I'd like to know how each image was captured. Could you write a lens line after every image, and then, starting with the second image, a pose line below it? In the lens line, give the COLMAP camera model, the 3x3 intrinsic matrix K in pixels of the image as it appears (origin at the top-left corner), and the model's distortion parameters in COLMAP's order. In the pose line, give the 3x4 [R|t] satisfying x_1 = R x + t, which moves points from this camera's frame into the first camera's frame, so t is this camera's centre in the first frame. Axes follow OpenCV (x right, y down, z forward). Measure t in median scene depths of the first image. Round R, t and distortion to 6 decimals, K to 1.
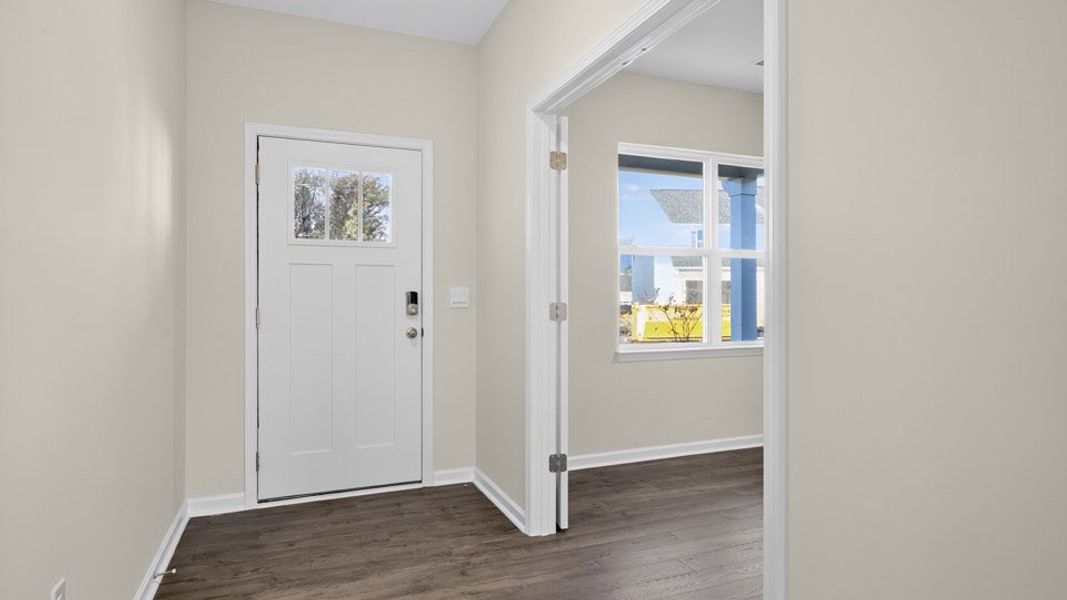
lens RADIAL K [[602.8, 0, 533.4], [0, 602.8, 301.5], [0, 0, 1]] dist [0.005399, 0.000207]
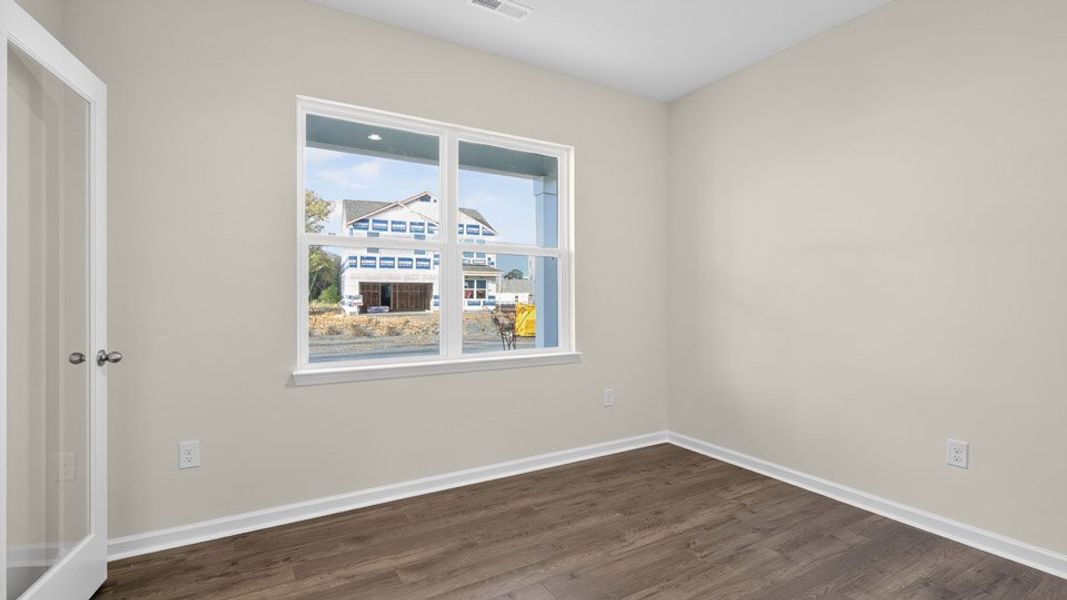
lens RADIAL K [[492.3, 0, 535.3], [0, 492.3, 301.8], [0, 0, 1]] dist [-0.000840, 0.000054]
pose [[0.989346, 0.000717, 0.145580, 0.311594], [-0.001025, 0.999997, 0.002047, -0.005858], [-0.145578, -0.002174, 0.989344, 0.311085]]
